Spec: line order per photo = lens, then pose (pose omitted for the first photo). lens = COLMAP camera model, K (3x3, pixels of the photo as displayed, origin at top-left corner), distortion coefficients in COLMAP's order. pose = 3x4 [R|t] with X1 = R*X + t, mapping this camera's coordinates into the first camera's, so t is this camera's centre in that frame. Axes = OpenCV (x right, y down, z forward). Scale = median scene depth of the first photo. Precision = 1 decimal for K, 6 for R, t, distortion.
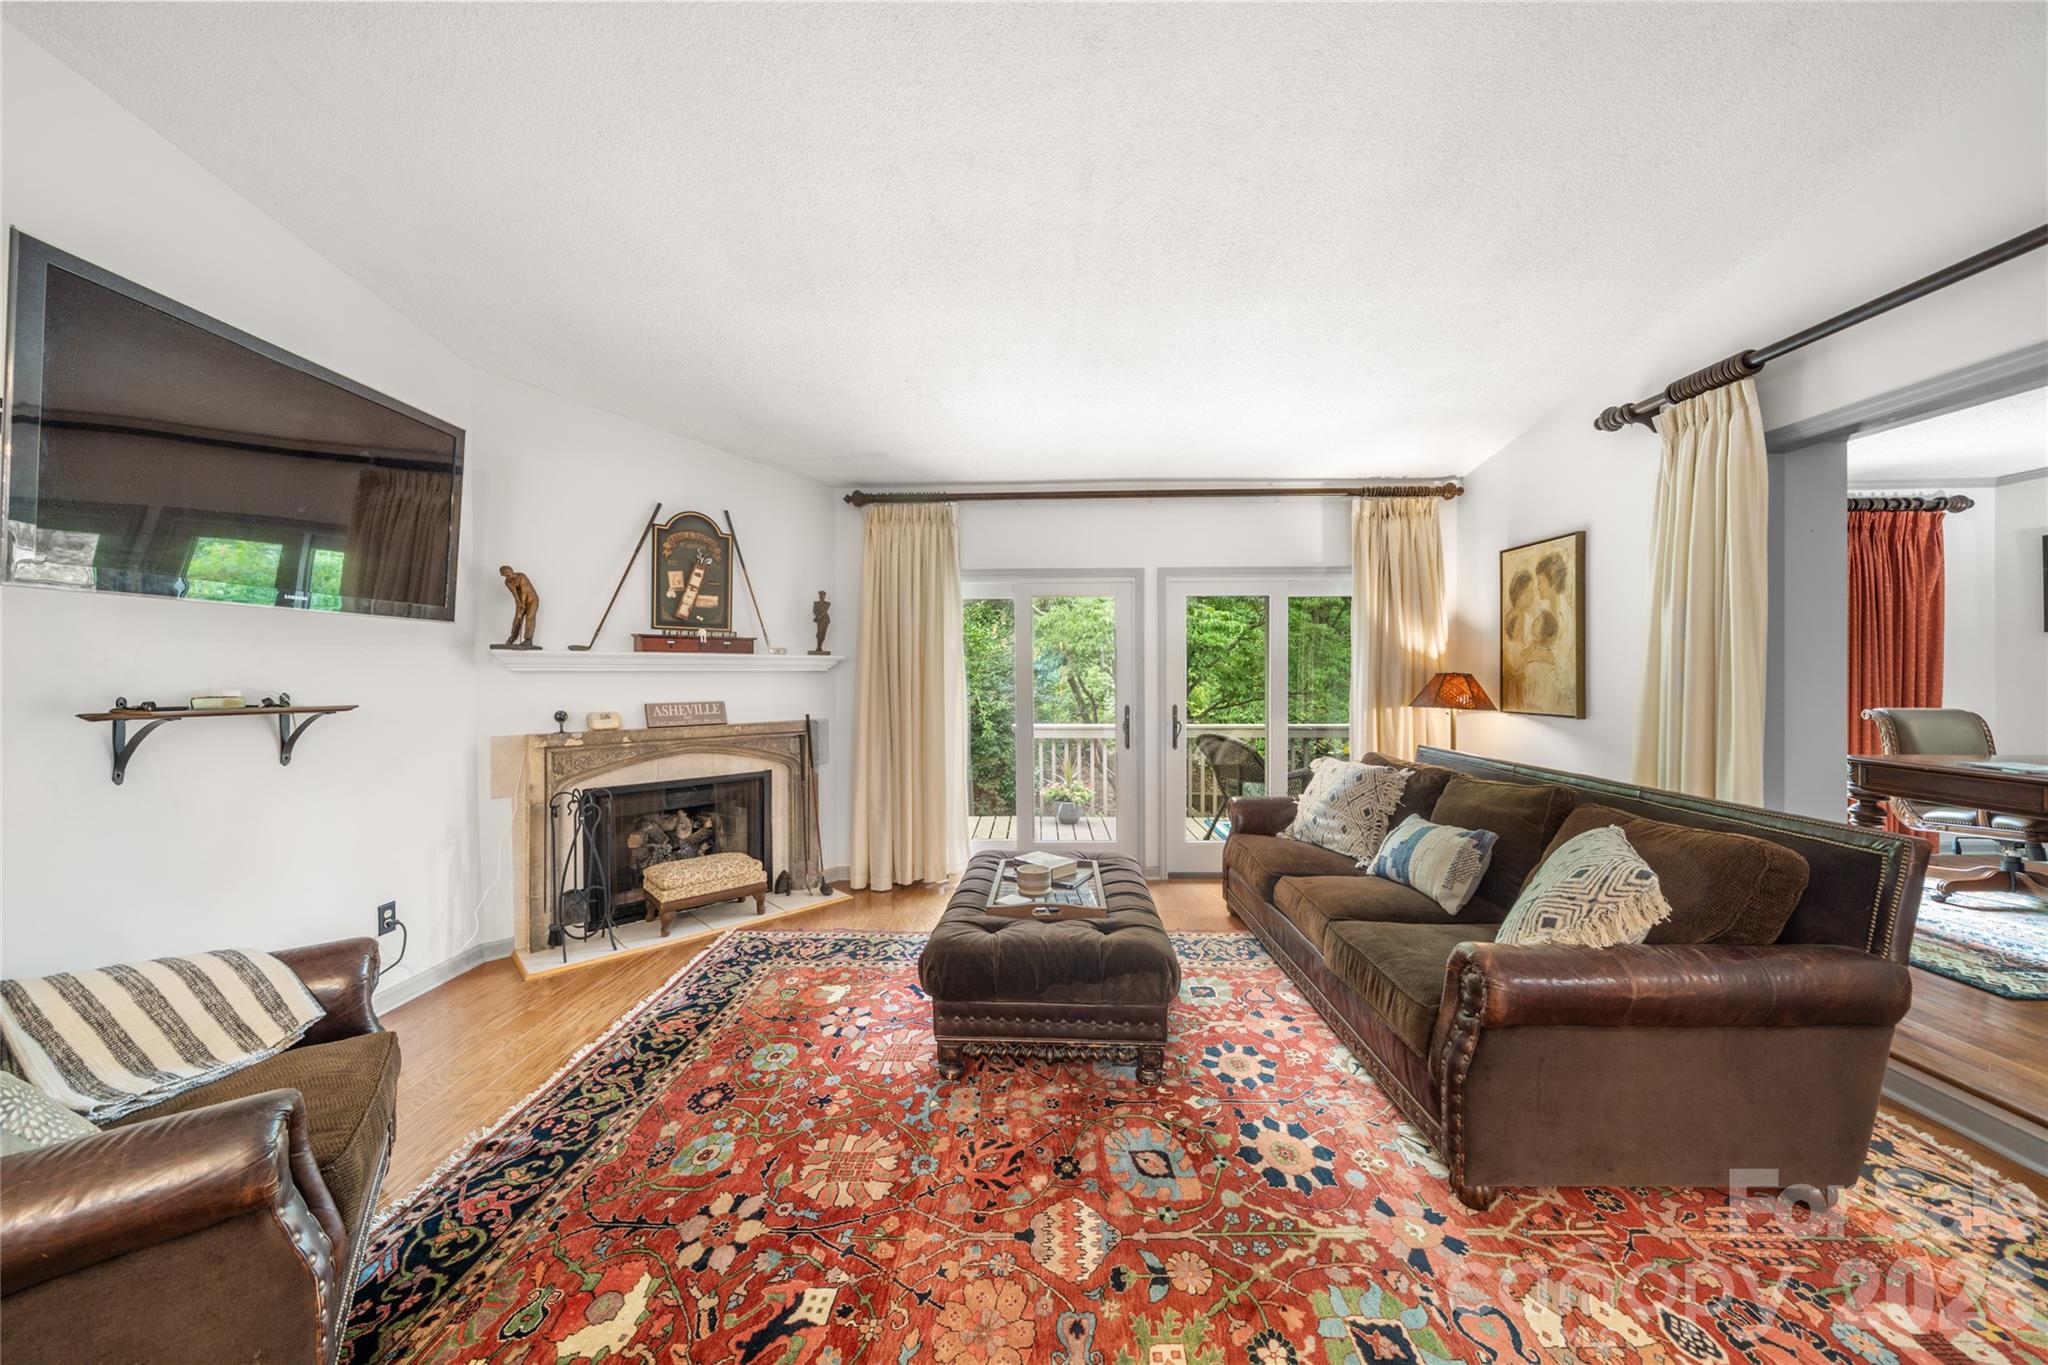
lens RADIAL K [[705.0, 0, 1018.5], [0, 705.0, 675.9], [0, 0, 1]] dist [-0.005711, 0.000052]
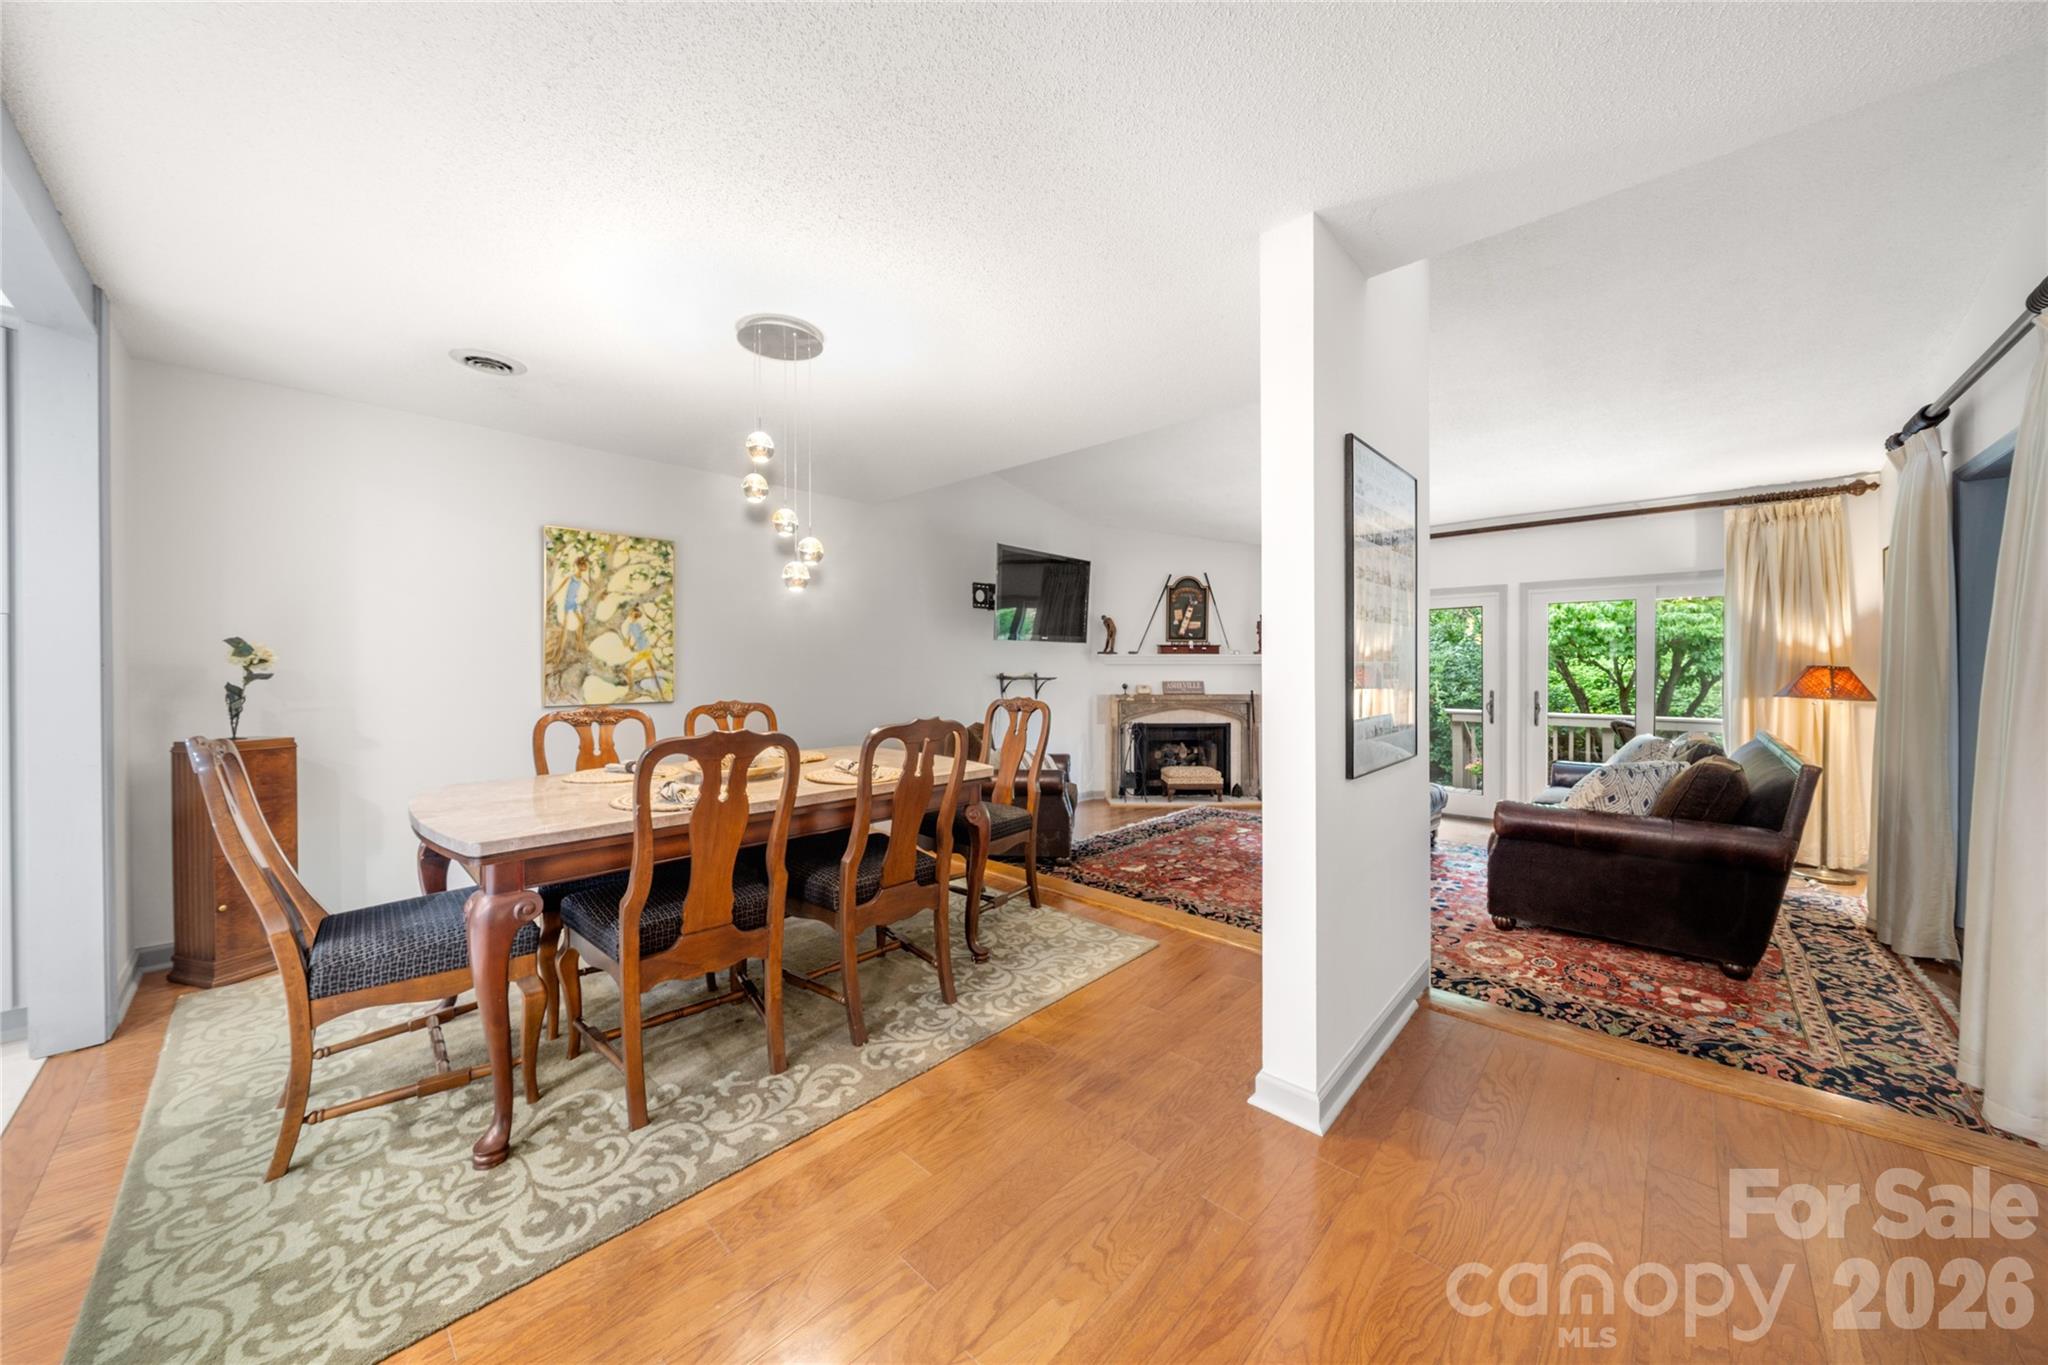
lens RADIAL K [[705.0, 0, 1023.8], [0, 705.0, 672.2], [0, 0, 1]] dist [-0.005711, 0.000052]
pose [[0.748763, 0.007576, -0.662795, 0.438684], [-0.004636, 0.999970, 0.006194, 0.004666], [0.662822, -0.001565, 0.748776, -0.656240]]
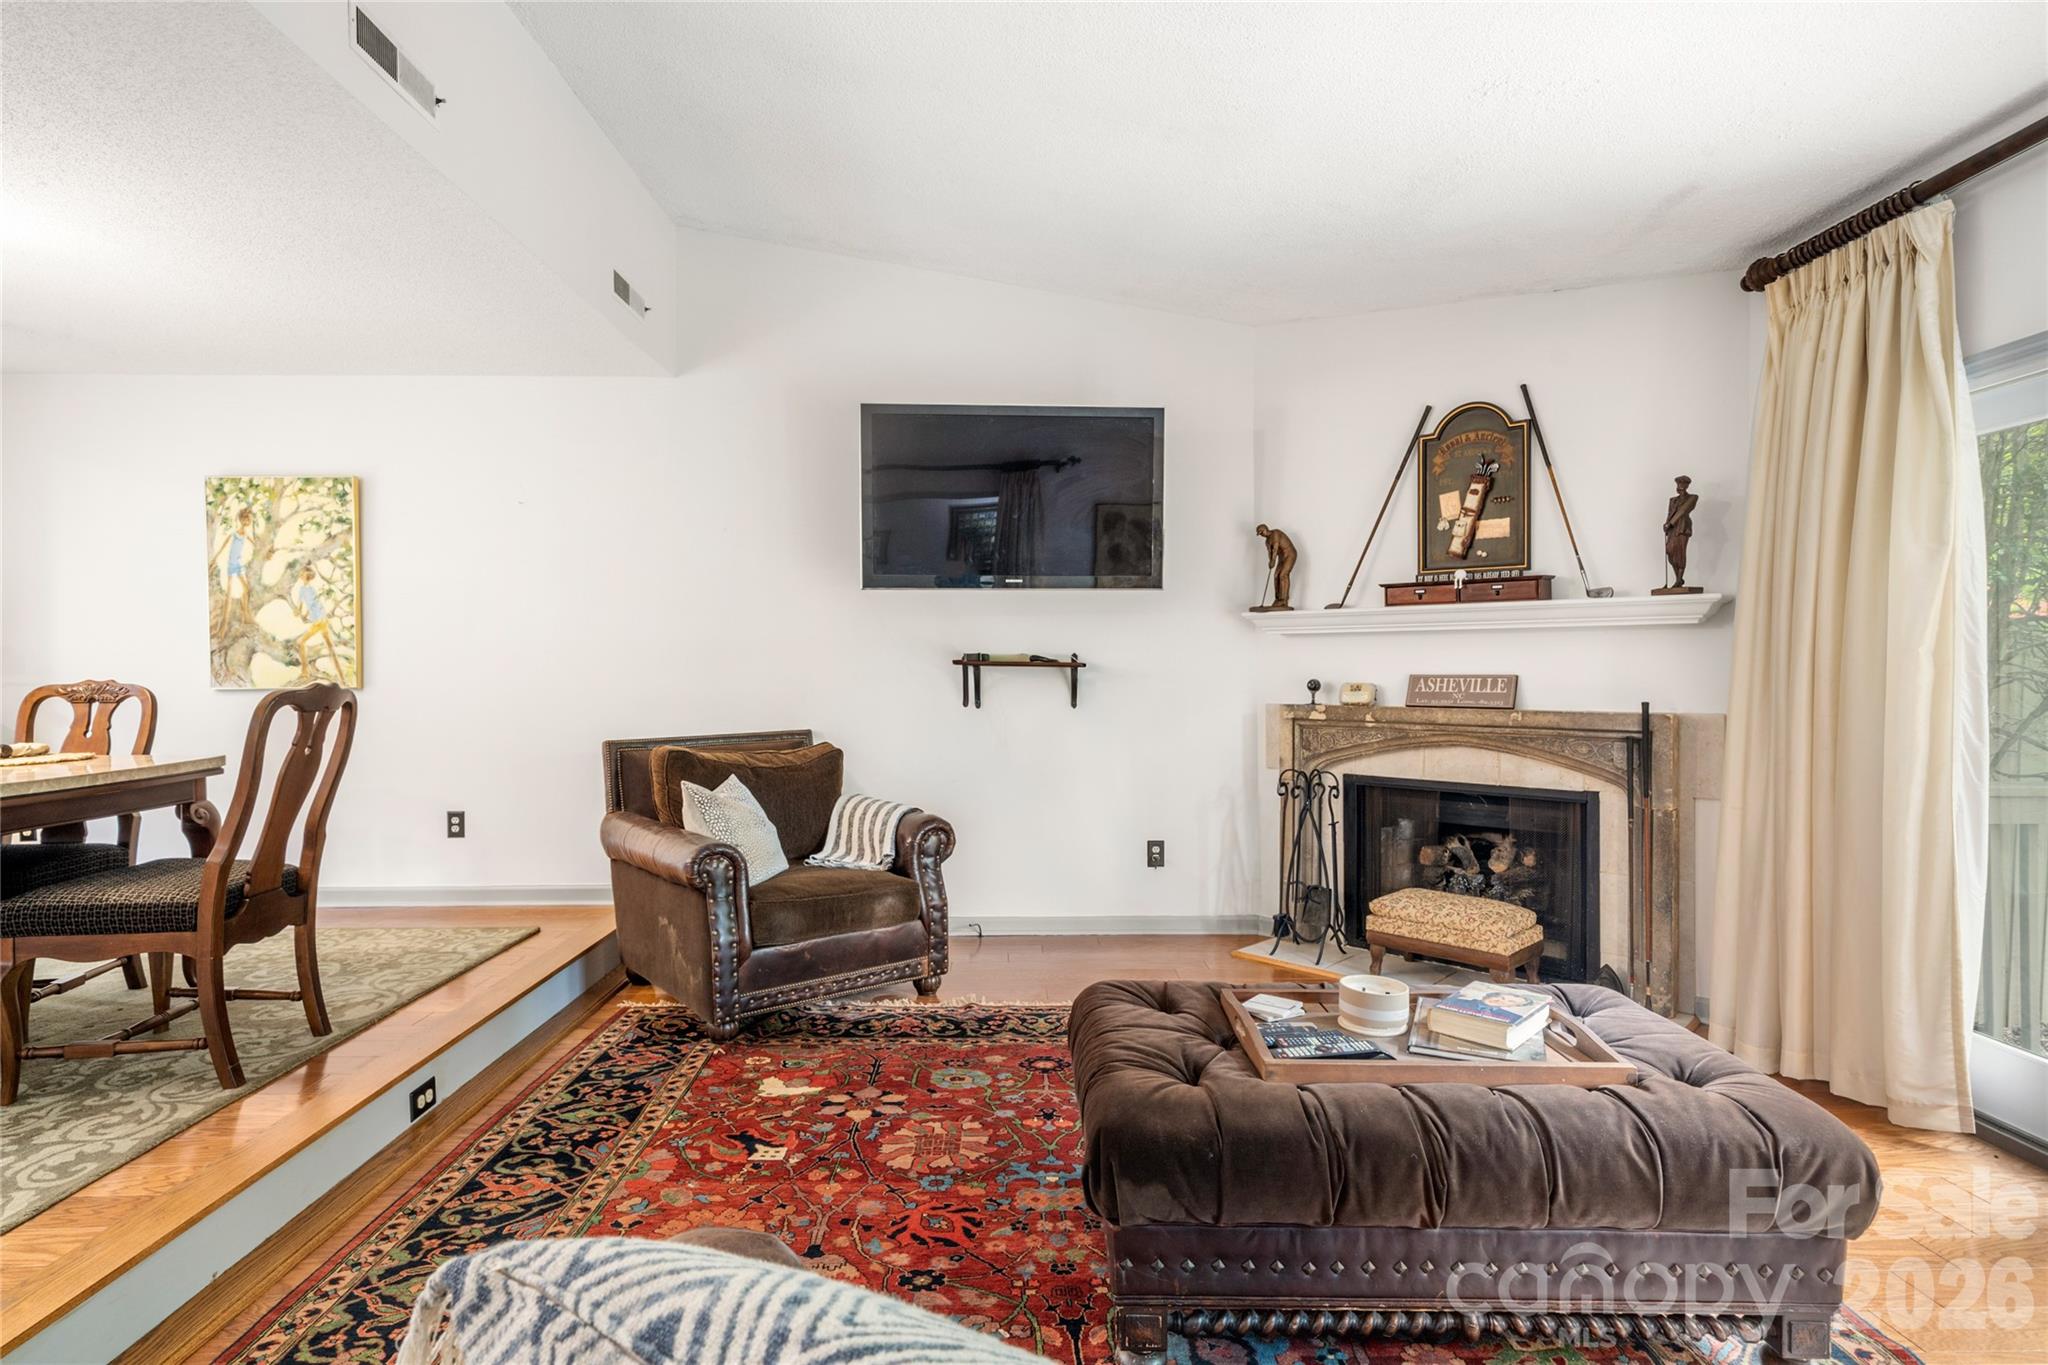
lens RADIAL K [[1035.9, 0, 1028.1], [0, 1035.9, 677.7], [0, 0, 1]] dist [-0.000616, -0.000228]
pose [[0.050736, 0.011716, -0.998643, 0.566114], [-0.003382, 0.999927, 0.011559, 0.030935], [0.998706, 0.002791, 0.050772, 0.523288]]
